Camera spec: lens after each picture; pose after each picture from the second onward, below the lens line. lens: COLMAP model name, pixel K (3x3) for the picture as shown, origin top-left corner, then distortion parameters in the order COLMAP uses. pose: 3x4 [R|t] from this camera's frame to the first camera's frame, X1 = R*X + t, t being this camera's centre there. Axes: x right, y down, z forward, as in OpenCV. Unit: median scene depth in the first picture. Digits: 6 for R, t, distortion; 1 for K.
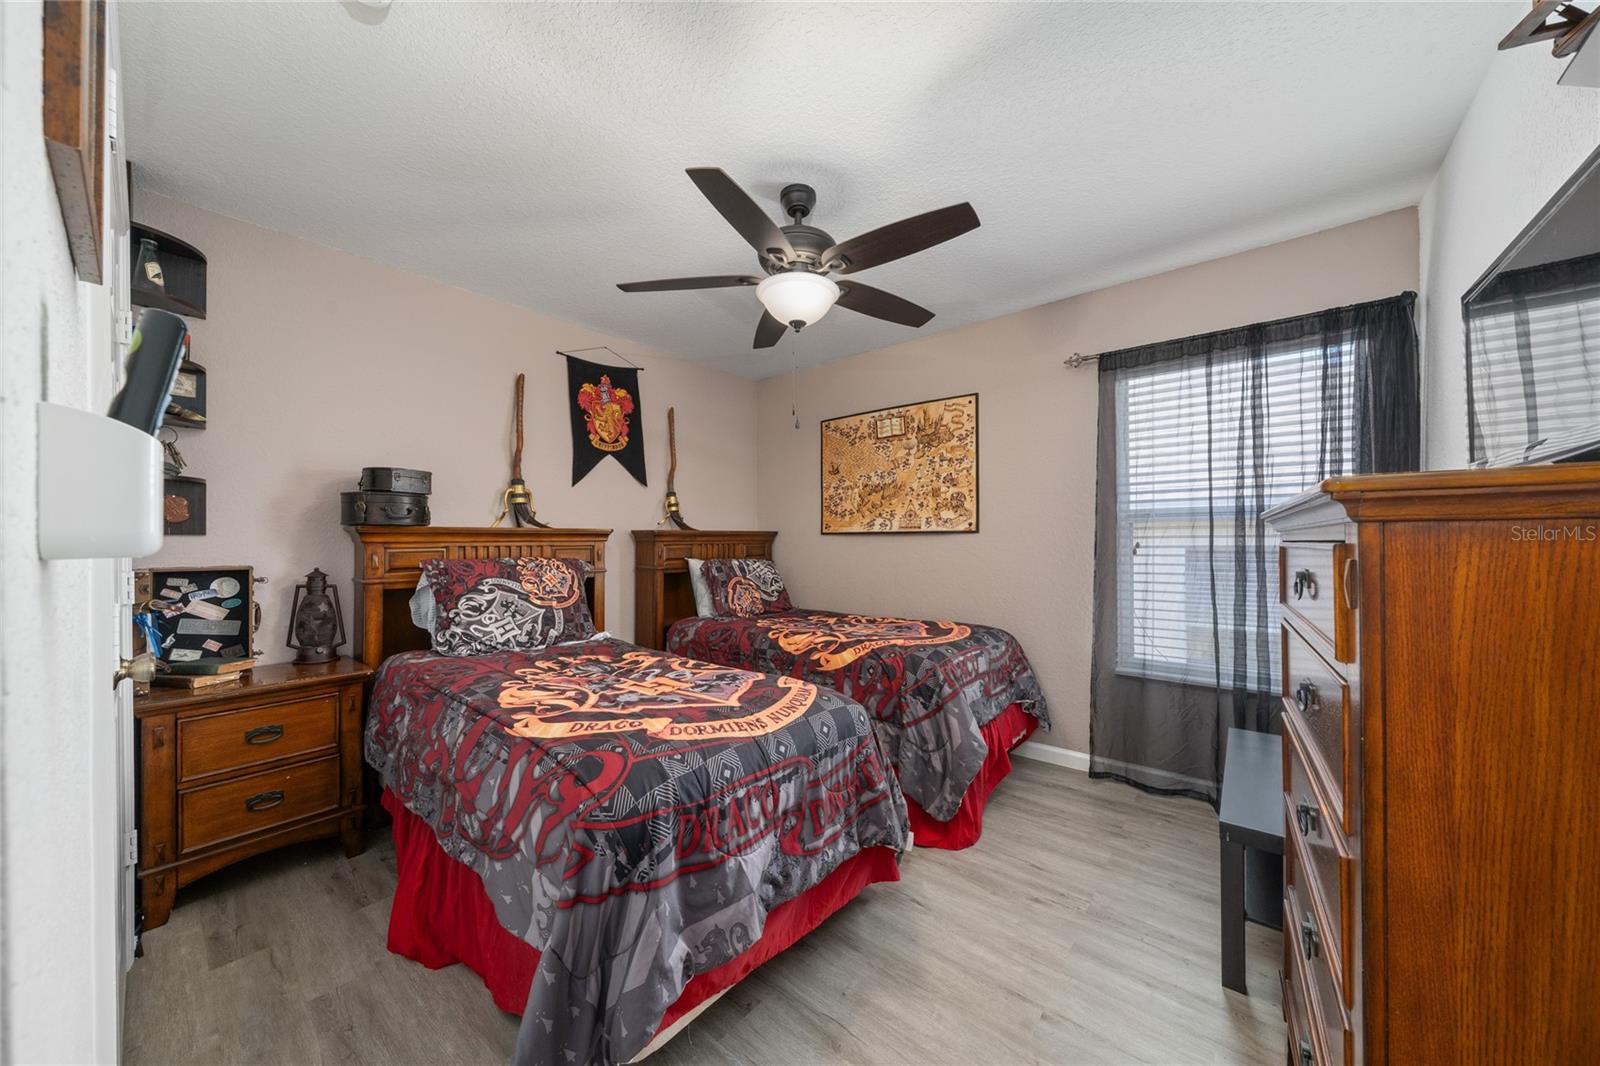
lens RADIAL K [[533.7, 0, 800.0], [0, 533.7, 533.0], [0, 0, 1]] dist [-0.000194, -0.000001]
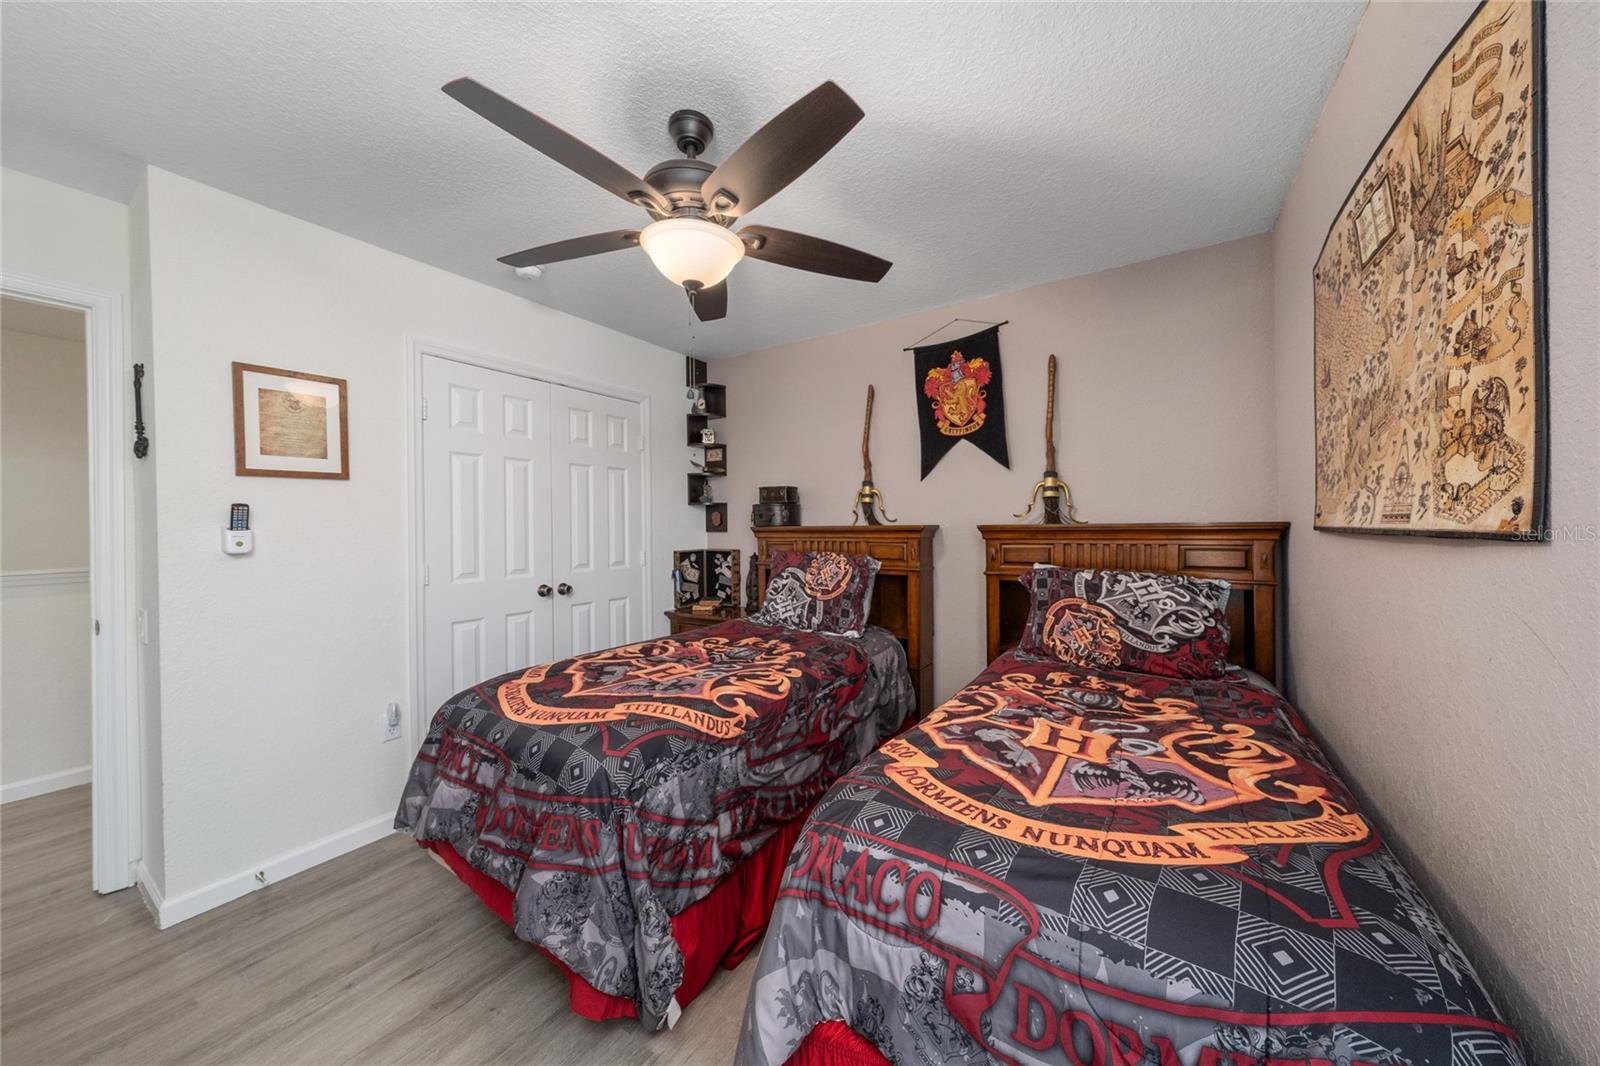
lens RADIAL K [[536.5, 0, 804.7], [0, 536.5, 506.4], [0, 0, 1]] dist [0.023649, 0.000003]
pose [[0.112802, -0.048489, -0.992434, 0.484033], [0.005037, 0.998824, -0.048229, 0.004282], [0.993605, 0.000442, 0.112914, 0.647569]]
